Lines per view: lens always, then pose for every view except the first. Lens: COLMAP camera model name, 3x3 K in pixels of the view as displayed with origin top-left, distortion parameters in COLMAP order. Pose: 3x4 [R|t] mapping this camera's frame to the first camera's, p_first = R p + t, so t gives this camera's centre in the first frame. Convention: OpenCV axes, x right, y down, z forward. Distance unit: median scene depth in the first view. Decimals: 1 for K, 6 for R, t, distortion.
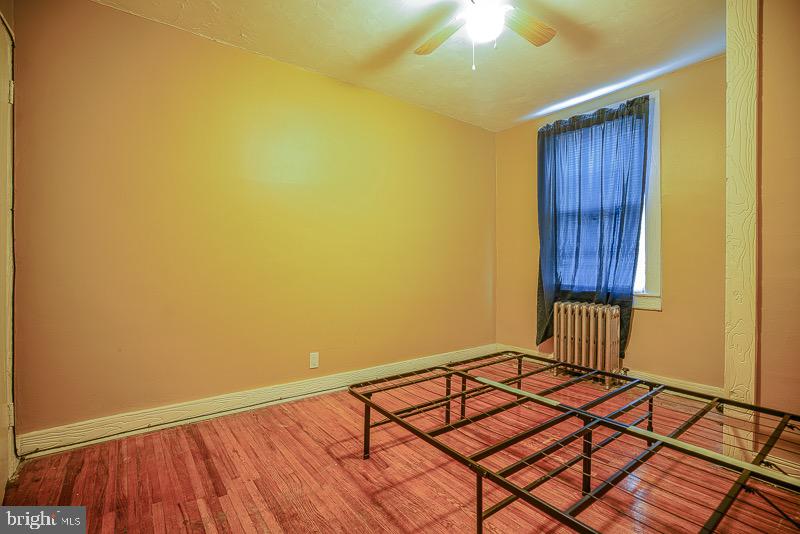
lens RADIAL K [[372.9, 0, 399.6], [0, 372.9, 263.4], [0, 0, 1]] dist [-0.060316, 0.022099]
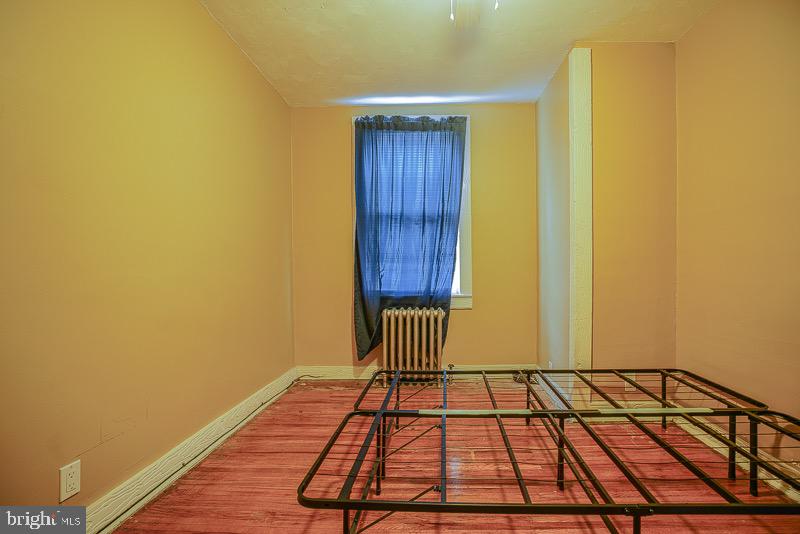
lens RADIAL K [[392.5, 0, 400.8], [0, 392.5, 269.8], [0, 0, 1]] dist [-0.003821, -0.000129]
pose [[0.610397, -0.007720, 0.792058, -0.360339], [0.010978, 0.999939, 0.001286, 0.002756], [-0.792020, 0.007910, 0.610444, 0.384955]]
